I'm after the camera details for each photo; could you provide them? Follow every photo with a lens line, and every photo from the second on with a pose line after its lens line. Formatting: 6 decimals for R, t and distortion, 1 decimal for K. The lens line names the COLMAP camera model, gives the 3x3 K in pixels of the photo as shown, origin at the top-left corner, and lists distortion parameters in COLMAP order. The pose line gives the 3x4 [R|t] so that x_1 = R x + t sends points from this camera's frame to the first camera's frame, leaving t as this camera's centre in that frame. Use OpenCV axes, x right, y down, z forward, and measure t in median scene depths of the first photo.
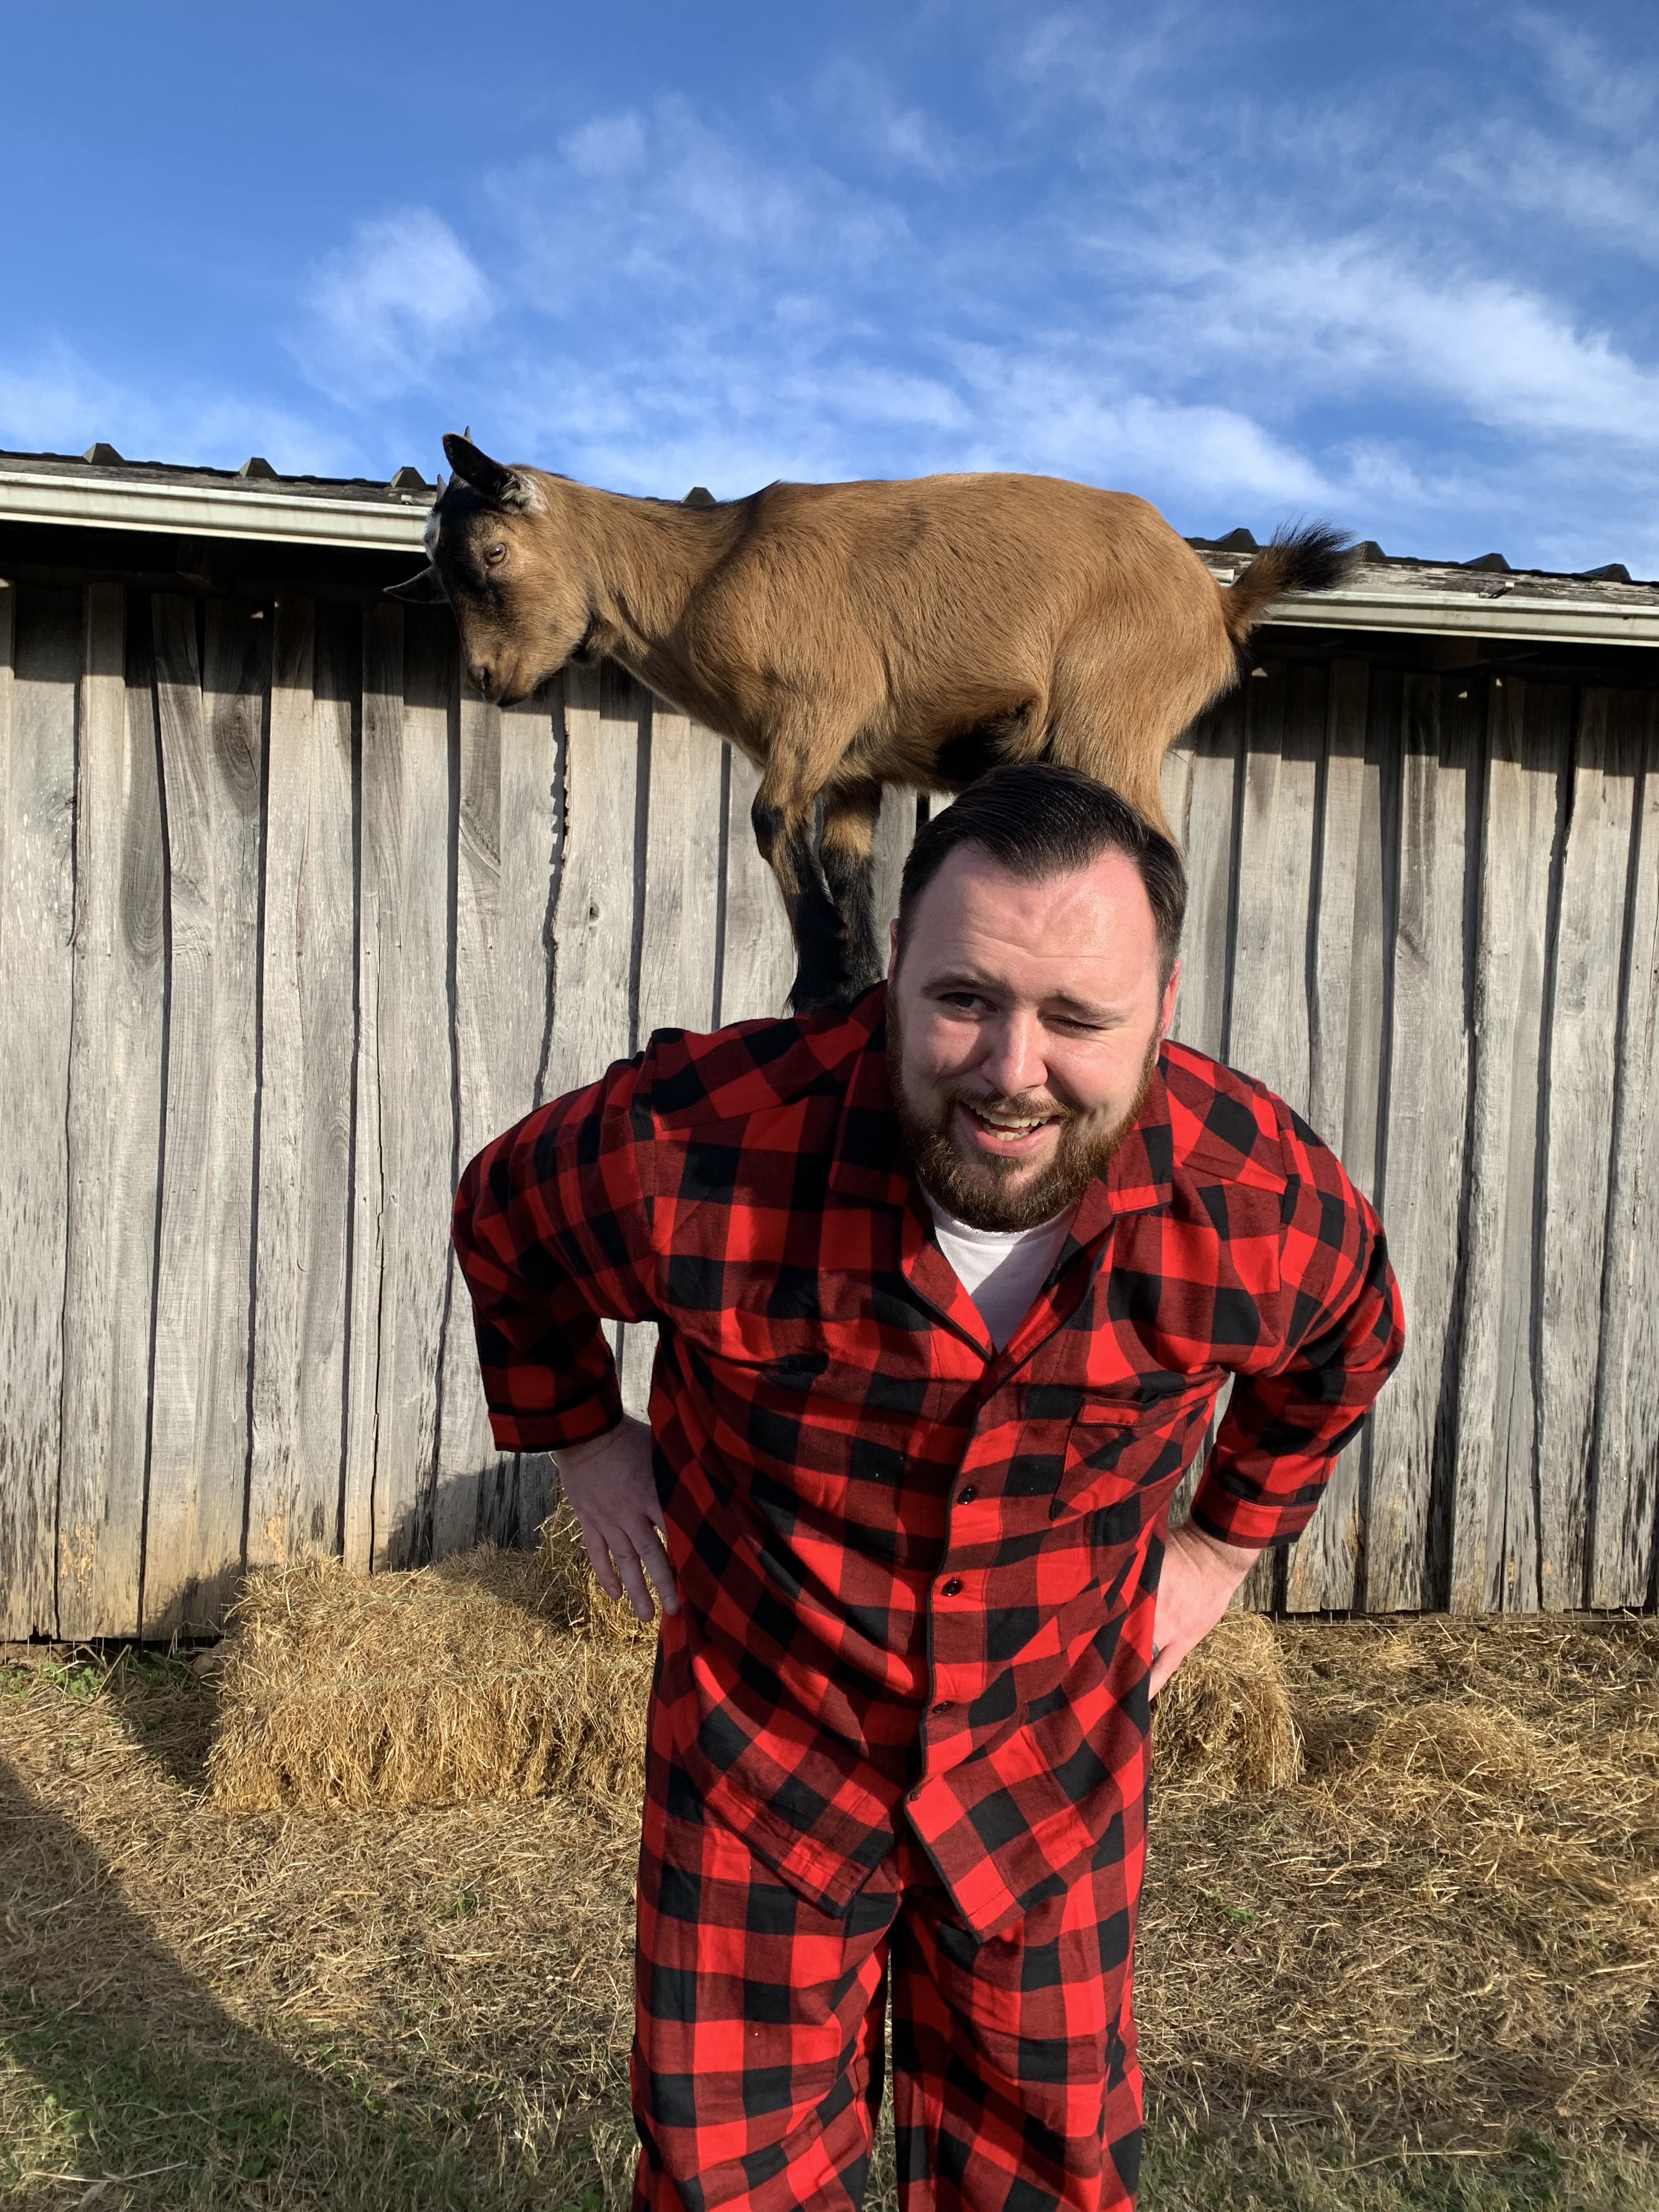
lens RADIAL K [[1707.1, 0, 811.1], [0, 1707.1, 1104.6], [0, 0, 1]] dist [0.015828, -0.014805]
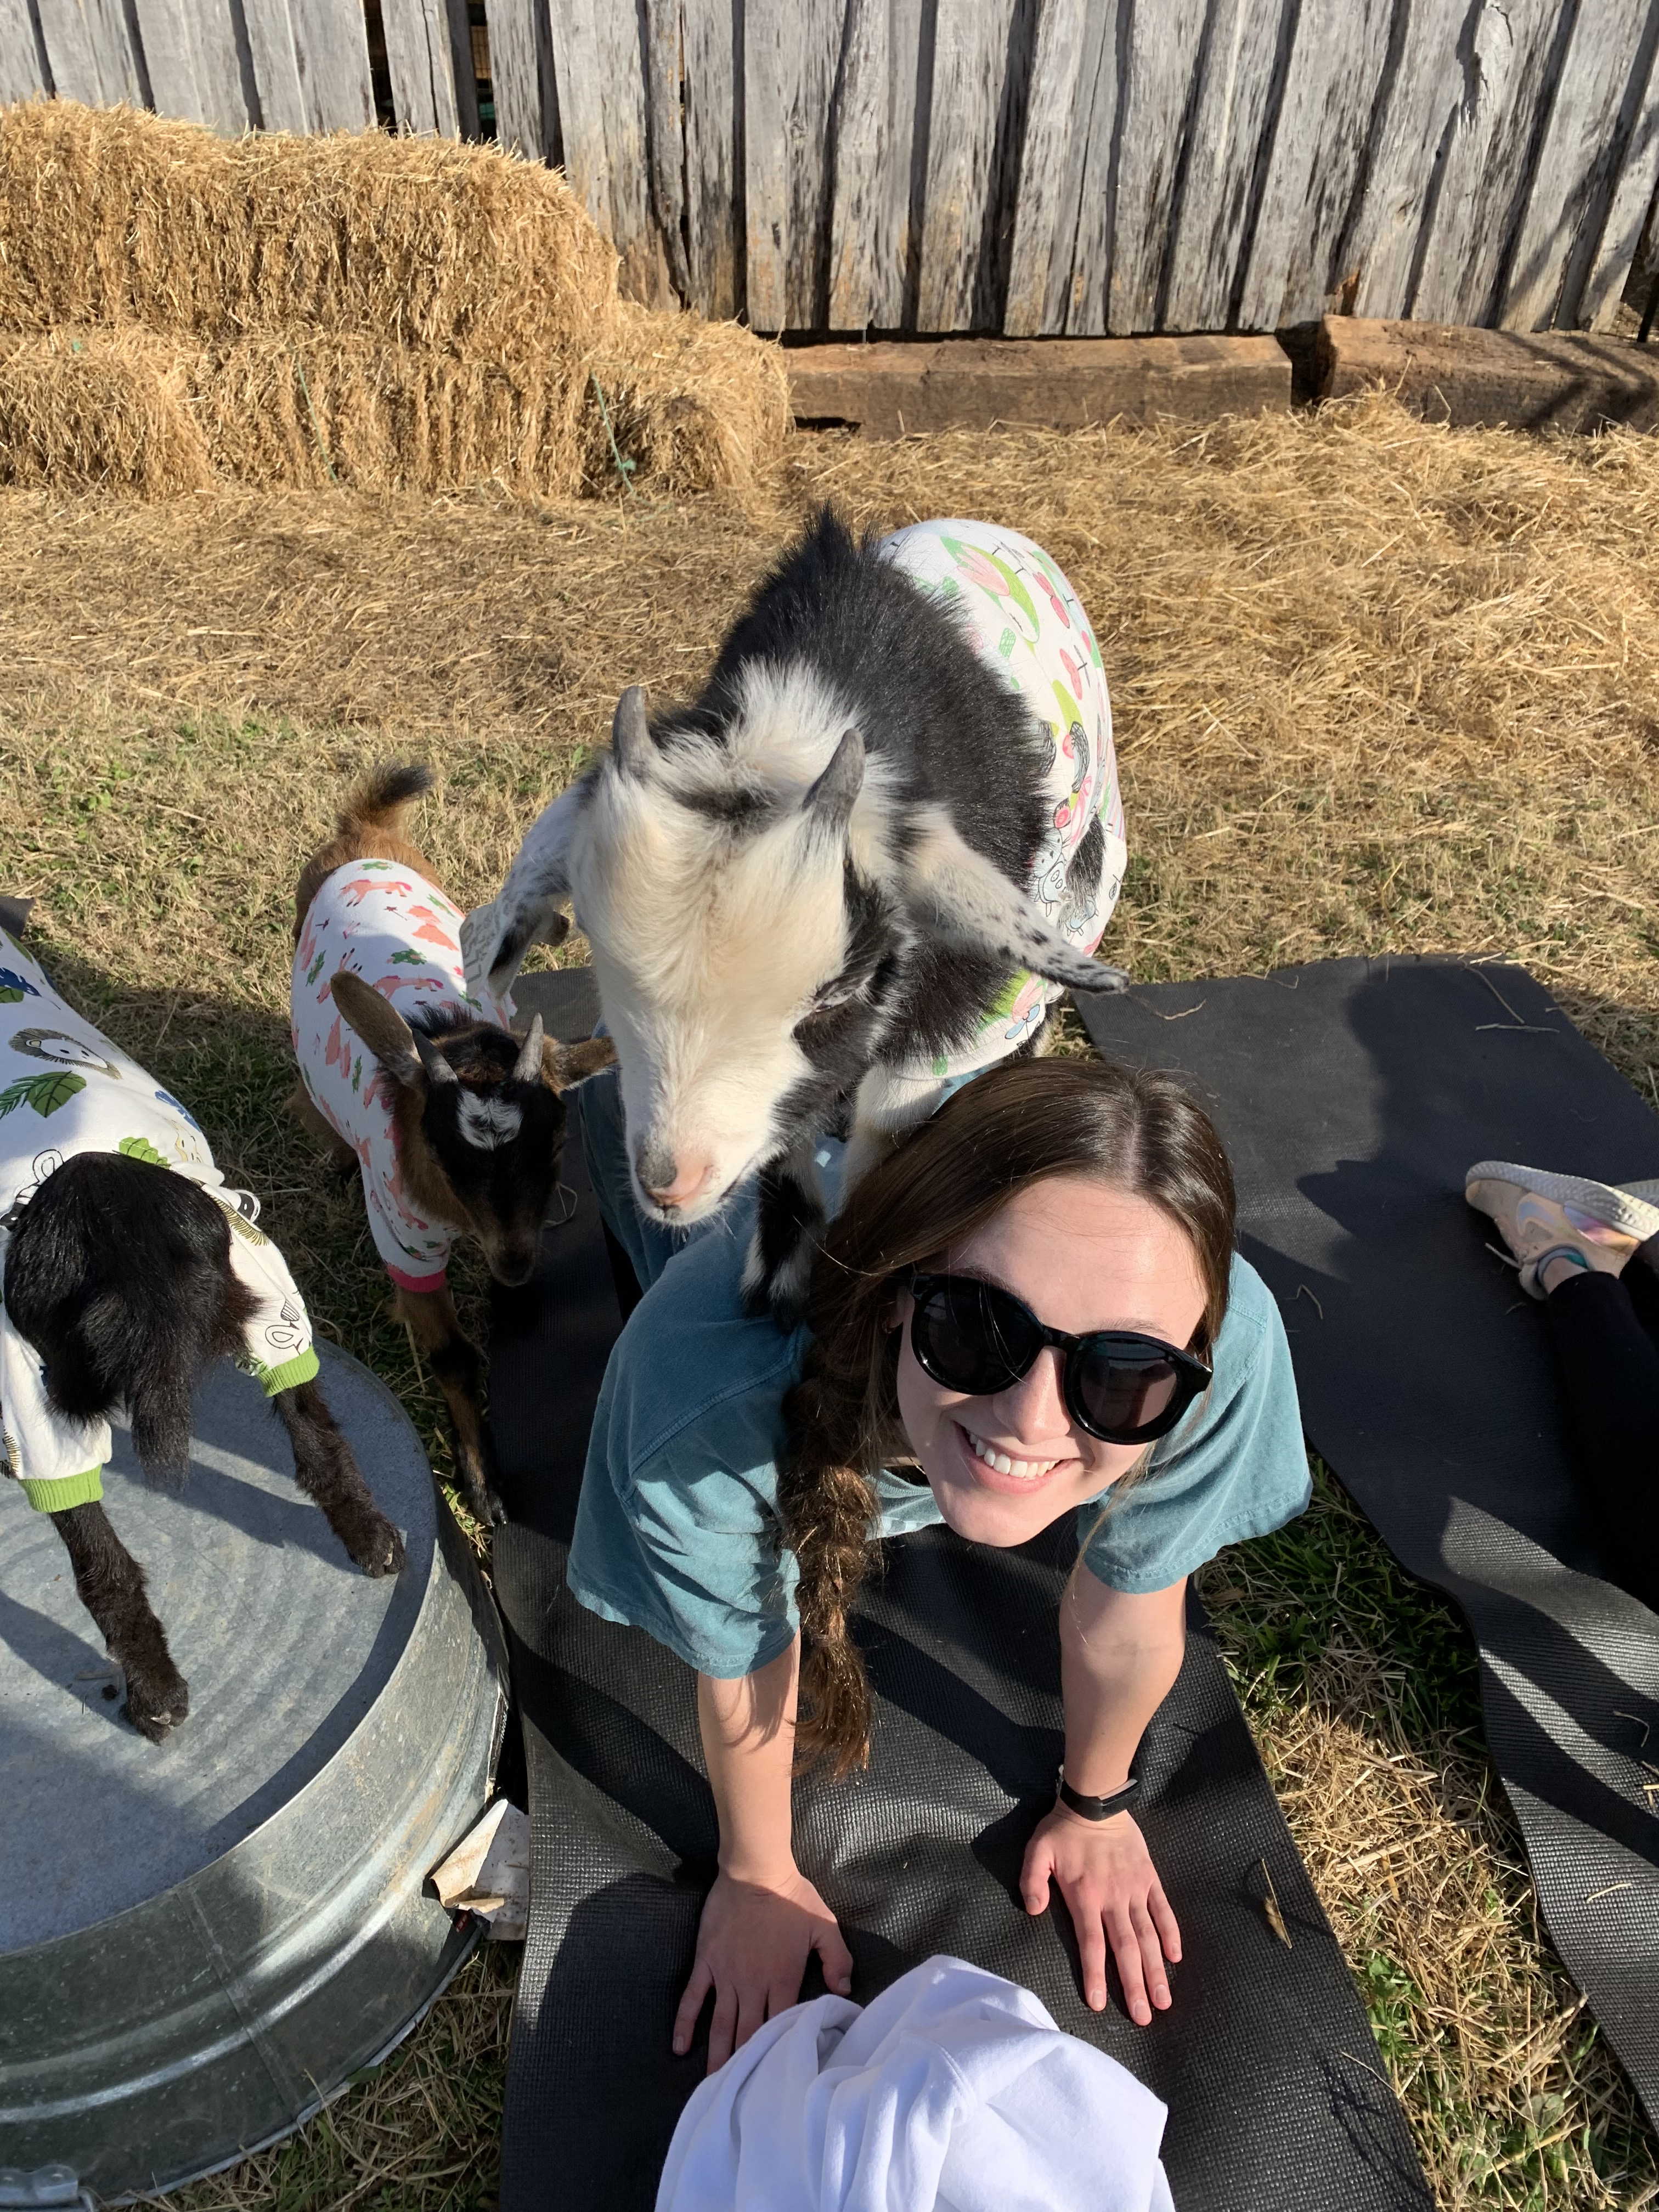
lens RADIAL K [[1707.1, 0, 848.7], [0, 1707.1, 1123.7], [0, 0, 1]] dist [0.015828, -0.014805]
pose [[0.999340, 0.024191, -0.027102, 0.349187], [-0.001629, 0.775123, 0.631808, 0.036351], [0.036291, -0.631347, 0.774651, -0.031951]]
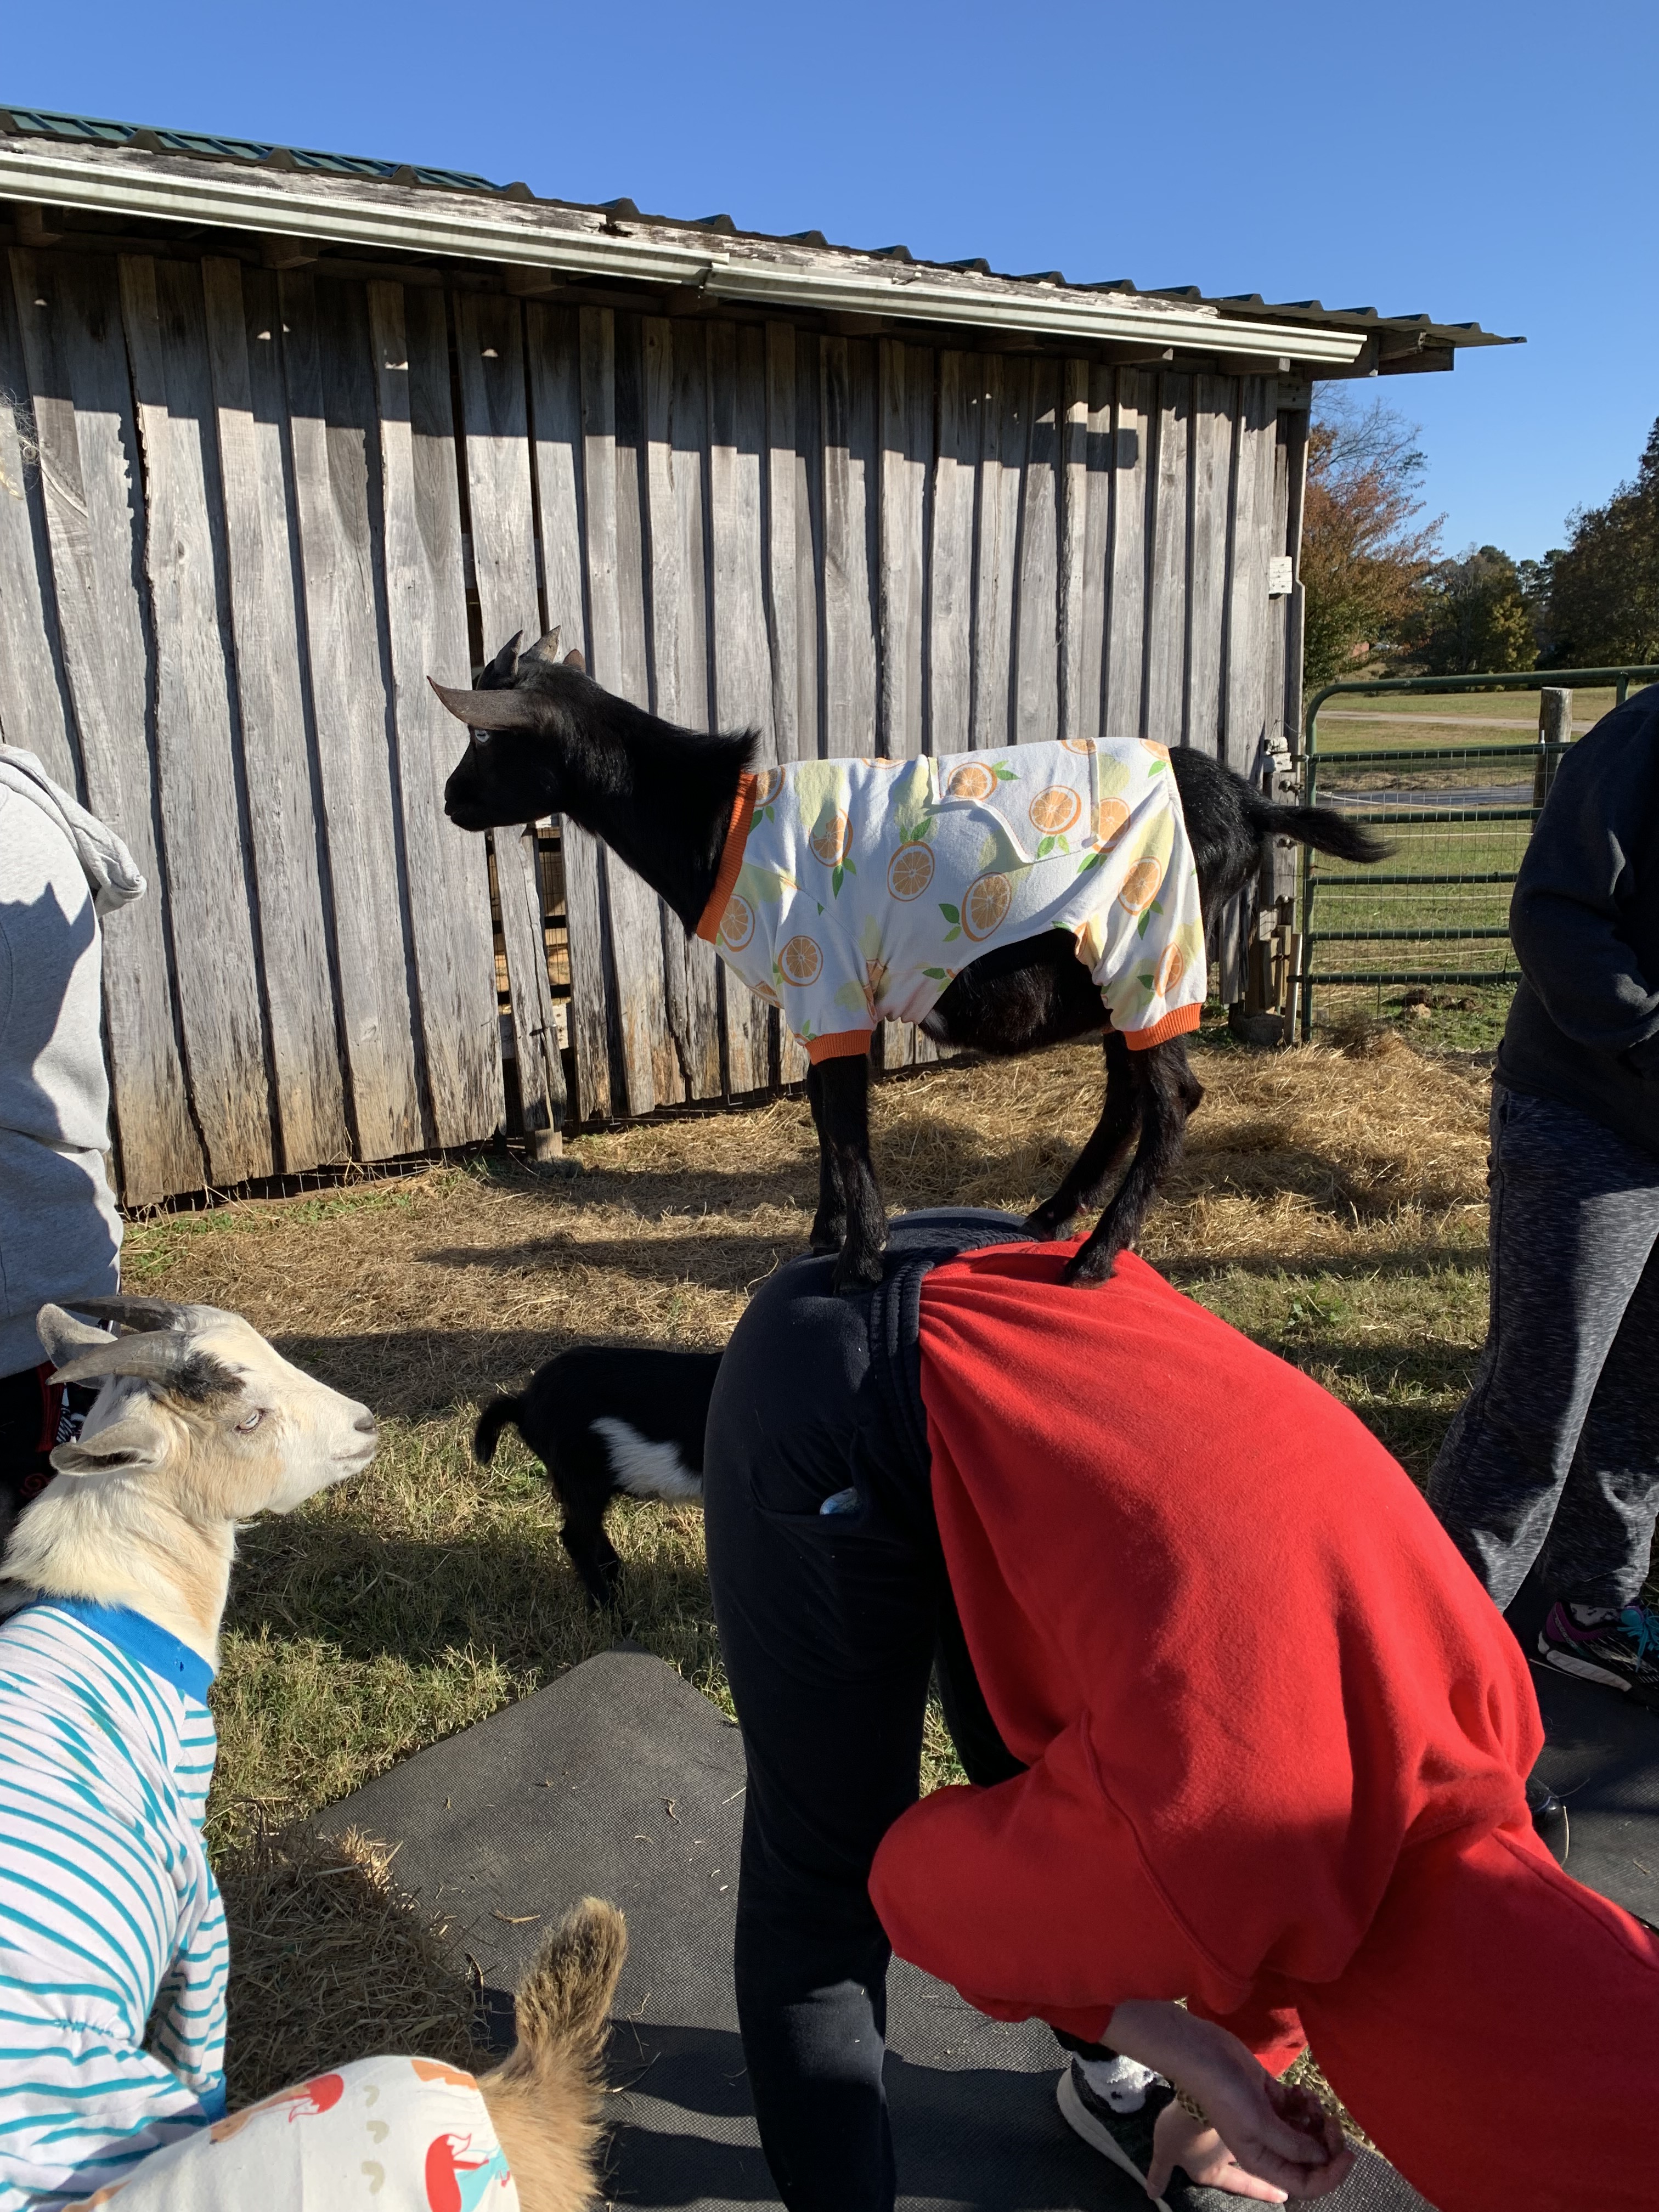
lens RADIAL K [[1707.1, 0, 825.5], [0, 1707.1, 1115.6], [0, 0, 1]] dist [0.015828, -0.014805]
pose [[0.896070, -0.157182, 0.415153, -0.271812], [0.055683, 0.967627, 0.246167, -0.010143], [-0.440406, -0.197466, 0.875814, -0.214333]]
